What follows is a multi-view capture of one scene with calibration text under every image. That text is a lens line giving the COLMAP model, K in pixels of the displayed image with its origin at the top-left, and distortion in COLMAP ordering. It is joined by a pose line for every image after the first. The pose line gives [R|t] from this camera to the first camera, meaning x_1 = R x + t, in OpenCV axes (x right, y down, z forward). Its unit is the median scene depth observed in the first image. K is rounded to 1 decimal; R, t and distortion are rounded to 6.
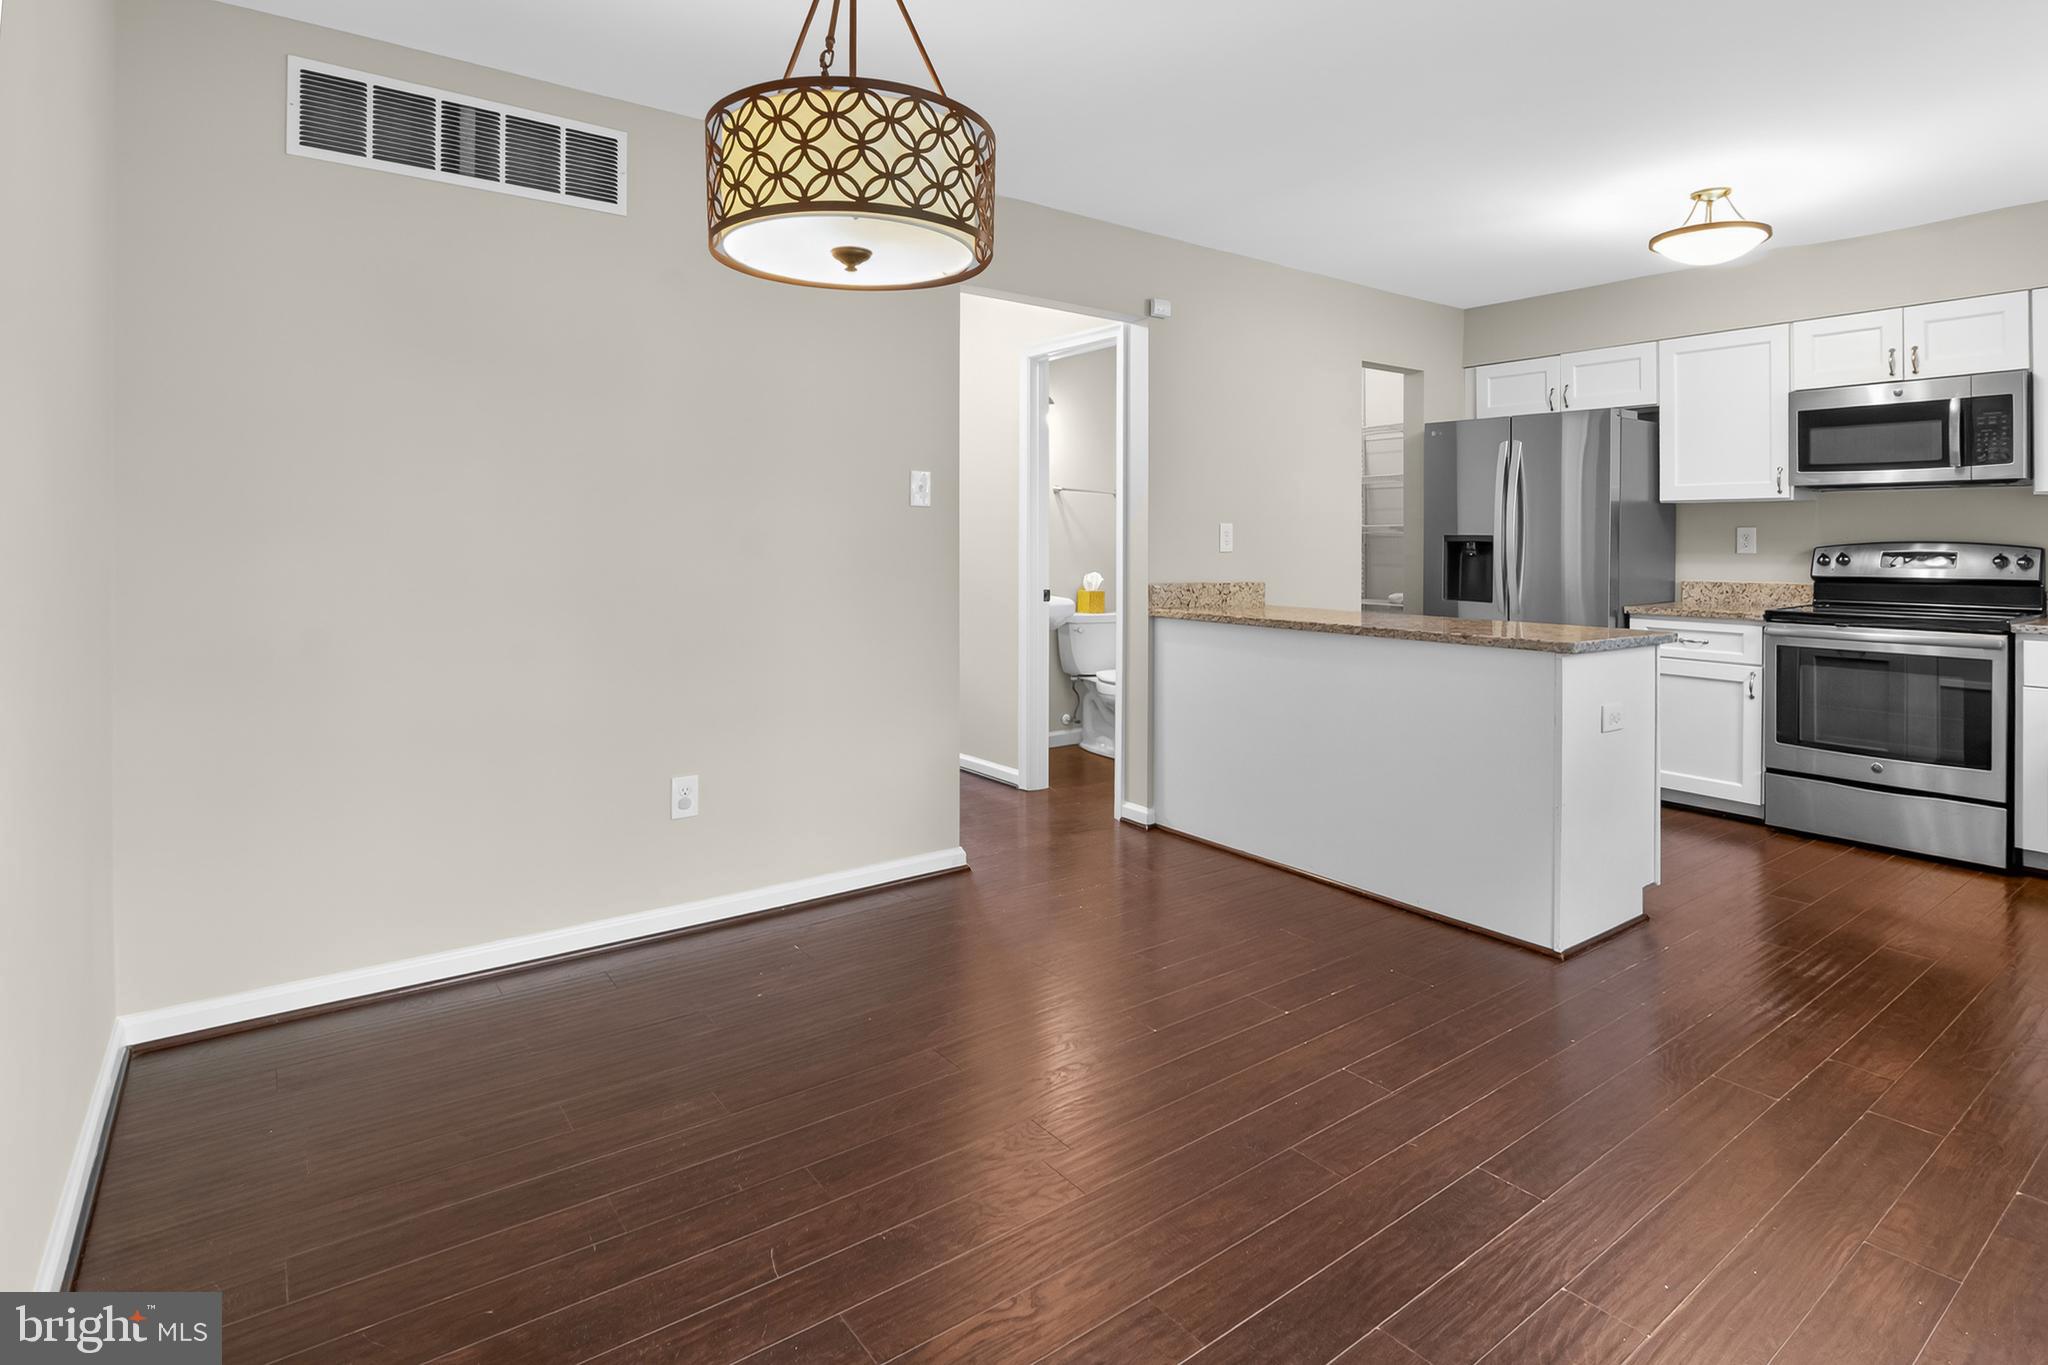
lens RADIAL K [[1035.2, 0, 1033.1], [0, 1035.2, 536.5], [0, 0, 1]] dist [-0.015917, -0.000343]
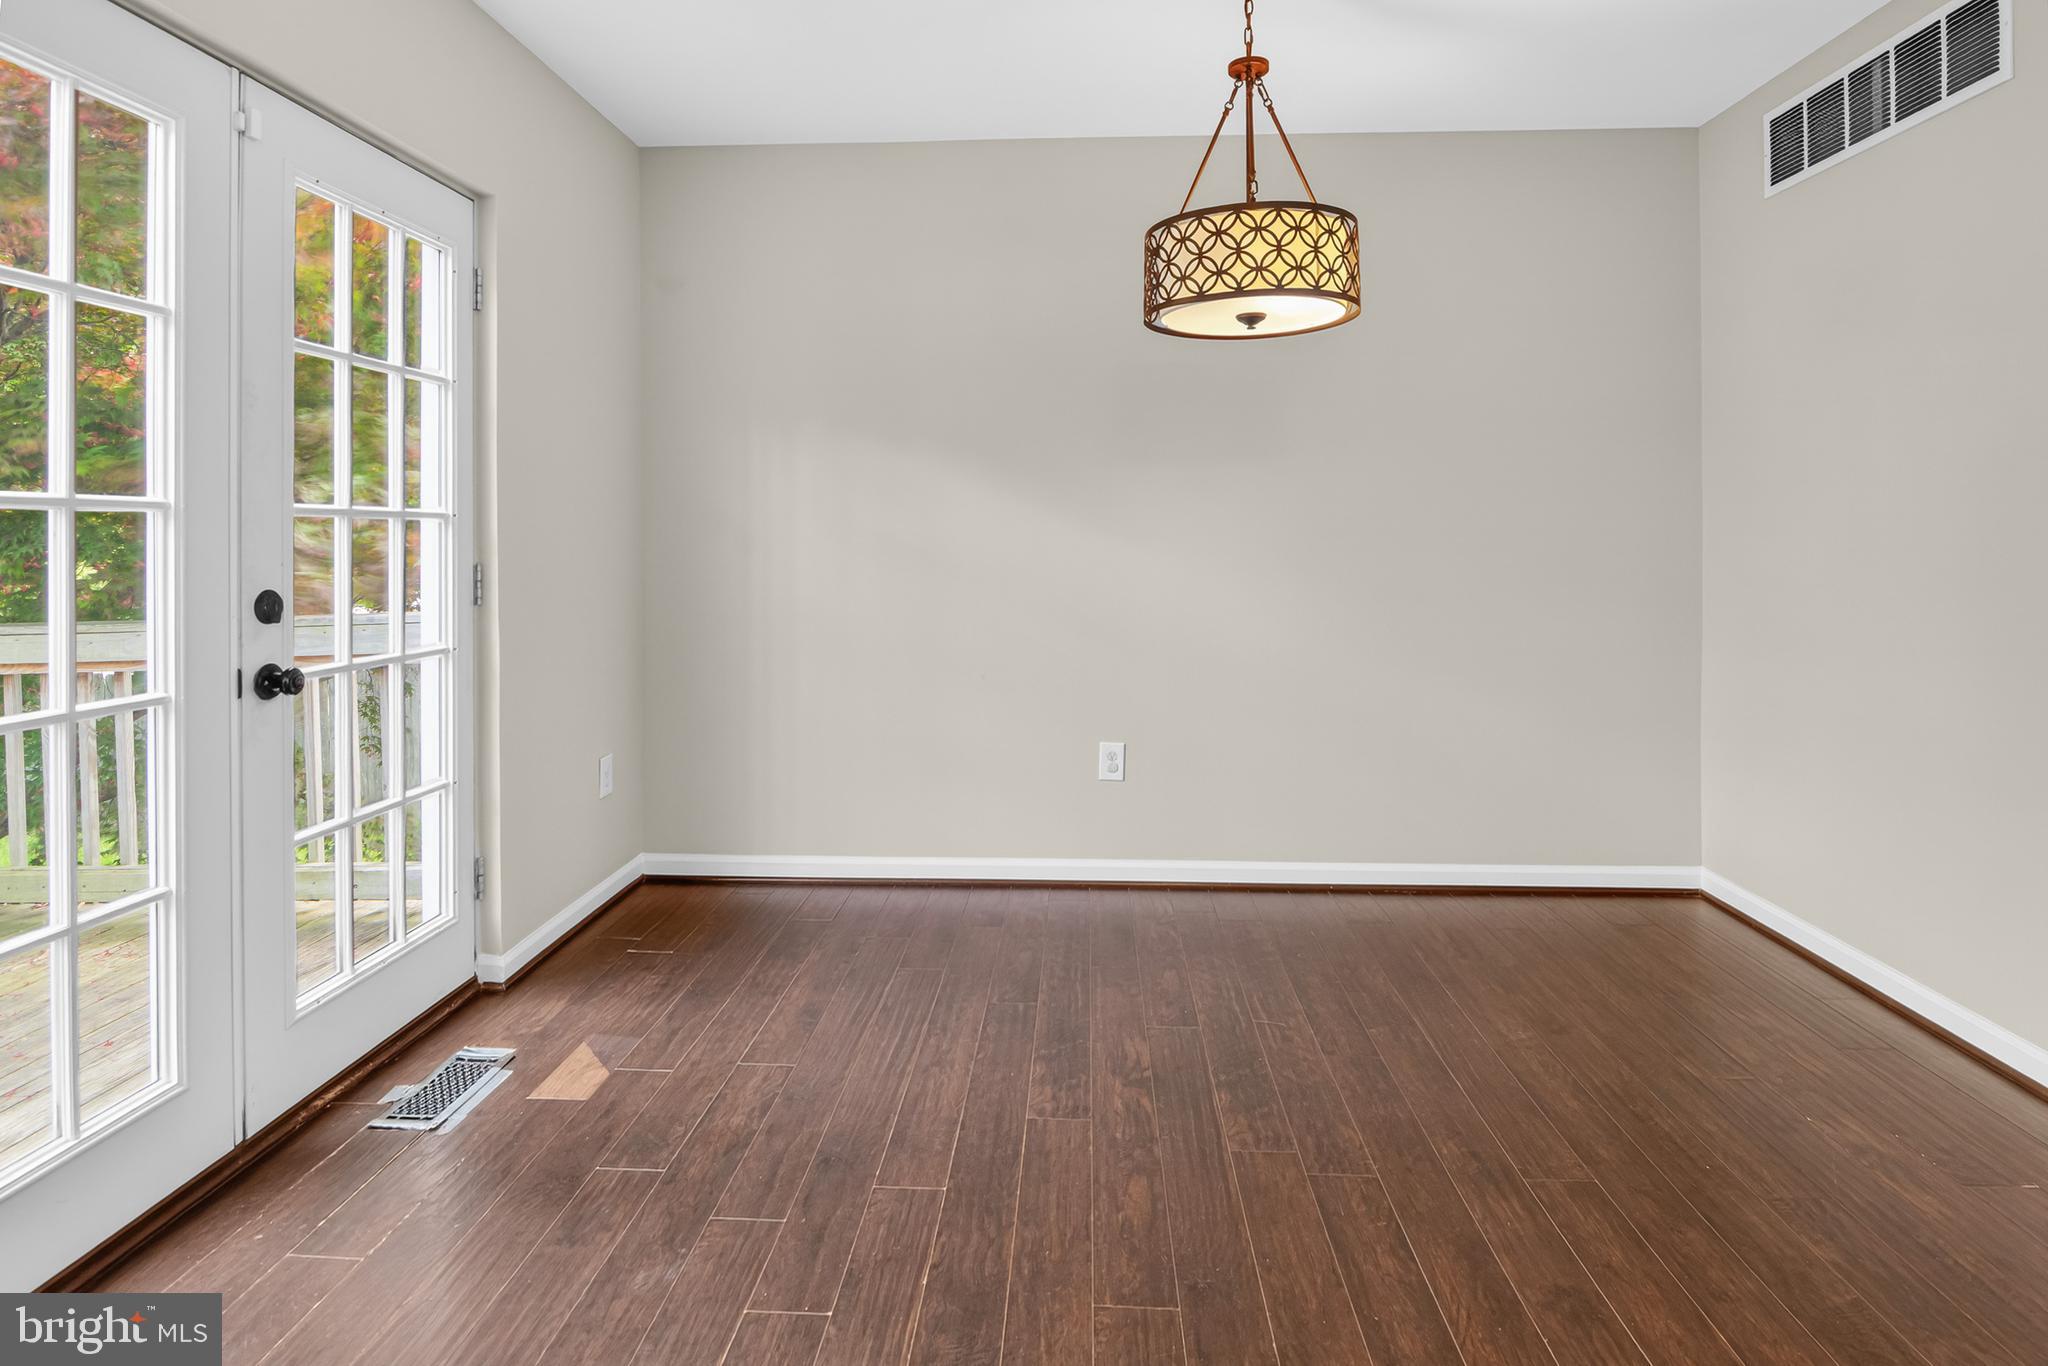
lens RADIAL K [[1035.2, 0, 1033.1], [0, 1035.2, 537.0], [0, 0, 1]] dist [-0.015917, -0.000343]
pose [[-0.637867, -0.004381, -0.770134, 0.440867], [0.002510, 0.999967, -0.007767, 0.012455], [0.770142, -0.006888, -0.637835, 0.682550]]
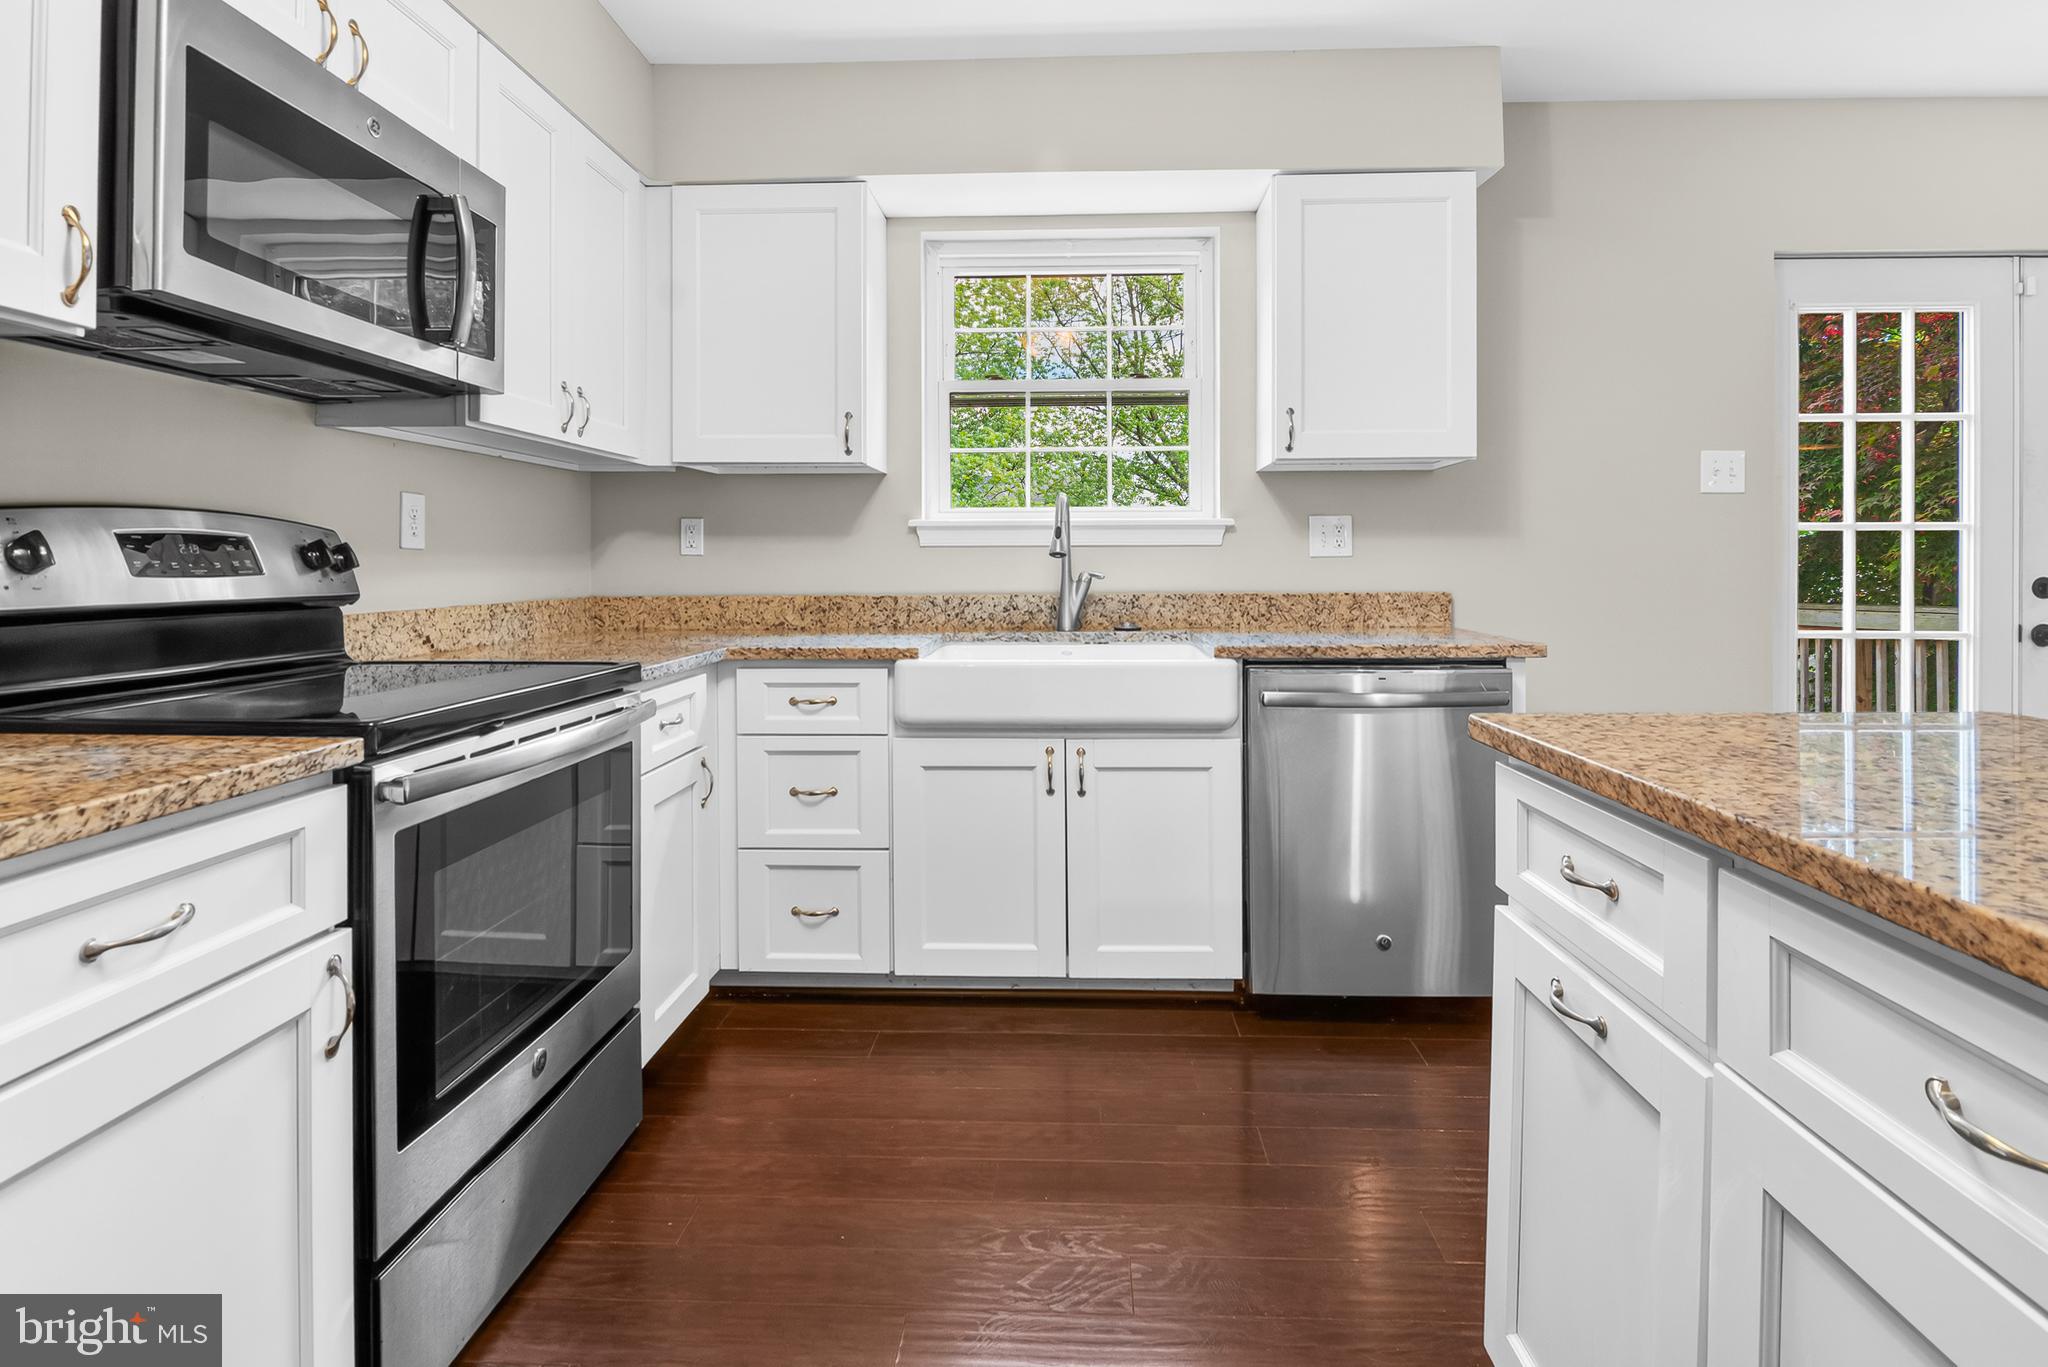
lens RADIAL K [[1022.1, 0, 1033.4], [0, 1022.1, 571.1], [0, 0, 1]] dist [-0.004313, -0.006011]
pose [[-0.773221, -0.006730, 0.634101, 0.402690], [-0.004323, 0.999976, 0.005342, 0.027246], [-0.634122, 0.001389, -0.773232, 1.148304]]
